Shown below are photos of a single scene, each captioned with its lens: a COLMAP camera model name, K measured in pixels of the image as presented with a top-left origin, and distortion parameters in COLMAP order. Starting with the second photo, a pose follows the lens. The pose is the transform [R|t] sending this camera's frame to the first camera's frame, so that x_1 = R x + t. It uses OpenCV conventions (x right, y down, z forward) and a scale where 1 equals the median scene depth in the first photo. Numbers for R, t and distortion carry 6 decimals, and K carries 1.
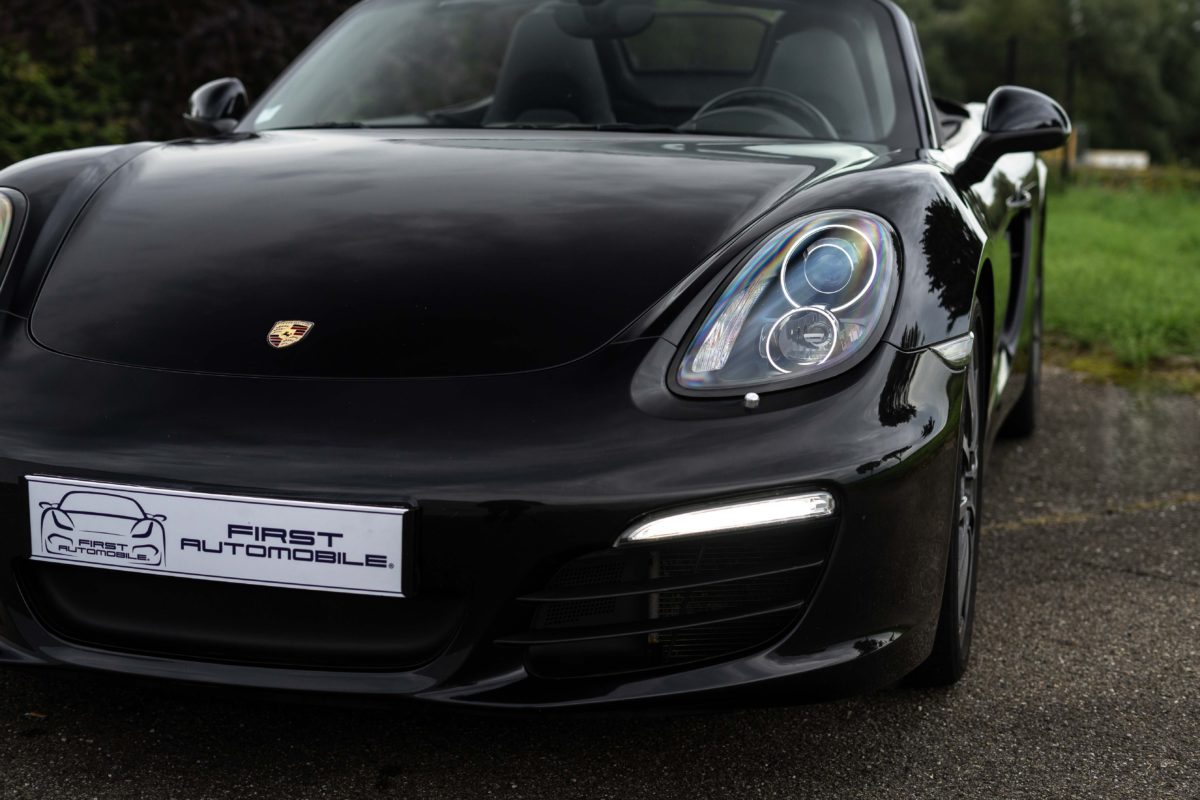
lens RADIAL K [[1982.6, 0, 600.0], [0, 1982.6, 400.0], [0, 0, 1]] dist [0.023954, -0.069790]
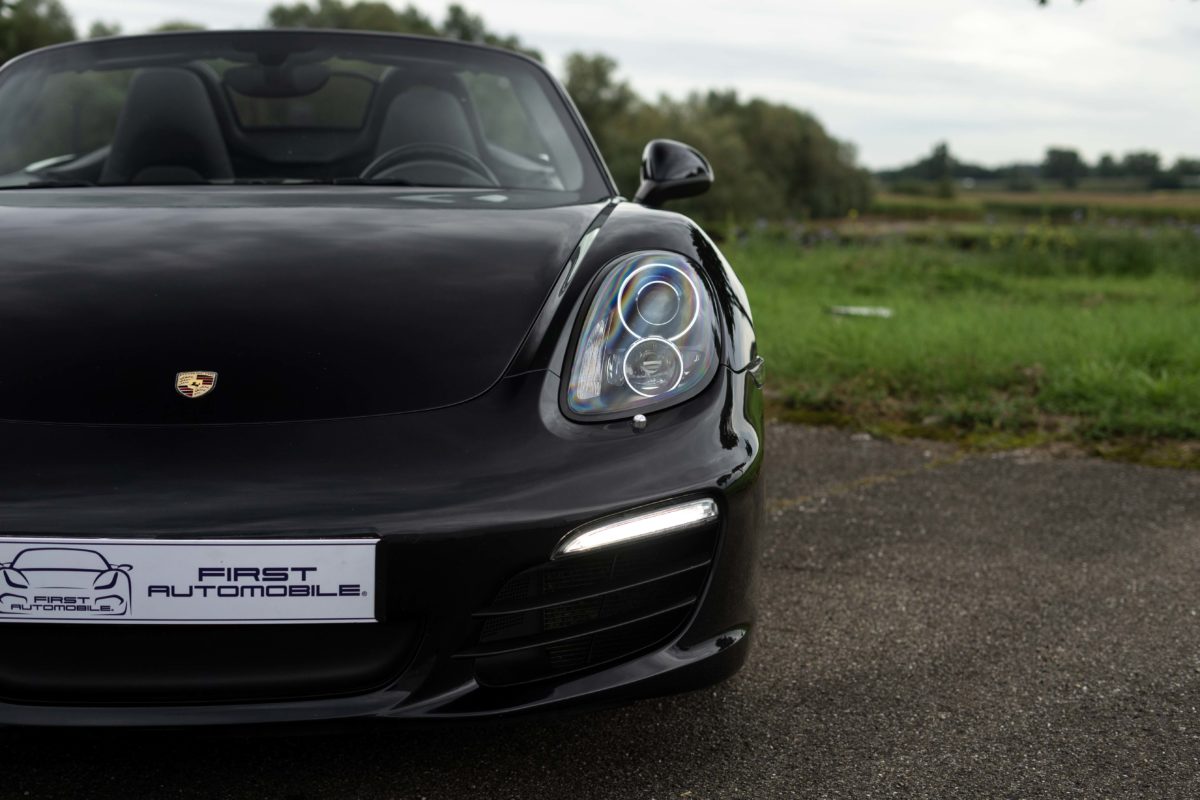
lens RADIAL K [[1982.6, 0, 600.0], [0, 1982.6, 400.0], [0, 0, 1]] dist [0.023954, -0.069790]
pose [[0.941854, -0.053286, 0.331771, -0.326152], [0.062340, 0.997915, -0.016697, 0.005660], [-0.330190, 0.036409, 0.943212, -0.045987]]
